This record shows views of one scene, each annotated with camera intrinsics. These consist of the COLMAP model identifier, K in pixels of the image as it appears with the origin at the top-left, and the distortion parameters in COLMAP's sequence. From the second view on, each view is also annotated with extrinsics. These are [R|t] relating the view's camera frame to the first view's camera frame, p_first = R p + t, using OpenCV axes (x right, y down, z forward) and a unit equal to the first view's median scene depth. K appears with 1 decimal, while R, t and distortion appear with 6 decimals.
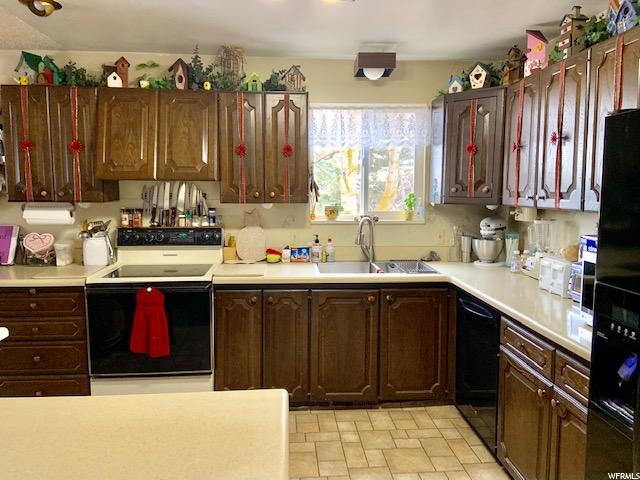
lens RADIAL K [[481.7, 0, 320.0], [0, 481.7, 240.0], [0, 0, 1]] dist [0.112457, -0.142056]
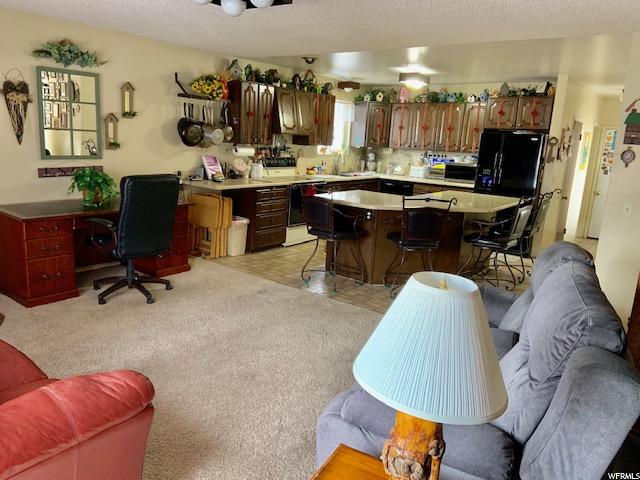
lens RADIAL K [[481.7, 0, 320.0], [0, 481.7, 240.0], [0, 0, 1]] dist [0.112457, -0.142056]
pose [[0.656571, -0.130936, 0.742812, -1.743365], [0.029830, 0.988554, 0.147887, 0.020625], [-0.753674, -0.074941, 0.652962, -0.447880]]
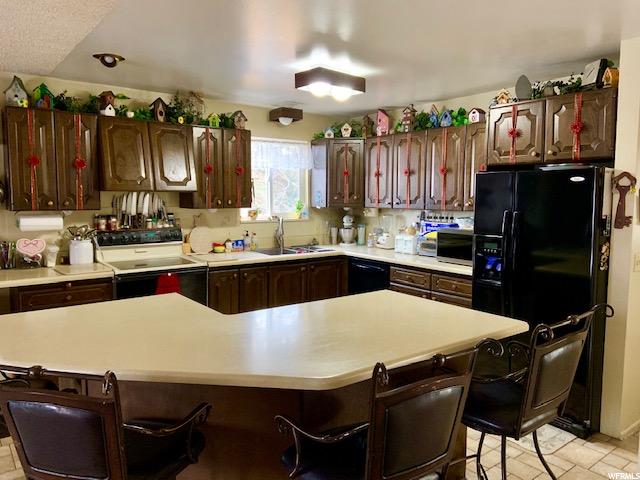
lens RADIAL K [[481.7, 0, 320.0], [0, 481.7, 240.0], [0, 0, 1]] dist [0.112457, -0.142056]
pose [[0.833747, -0.052942, 0.549603, -0.624043], [0.056655, 0.998341, 0.010221, 0.014597], [-0.549232, 0.022616, 0.835364, -0.285648]]
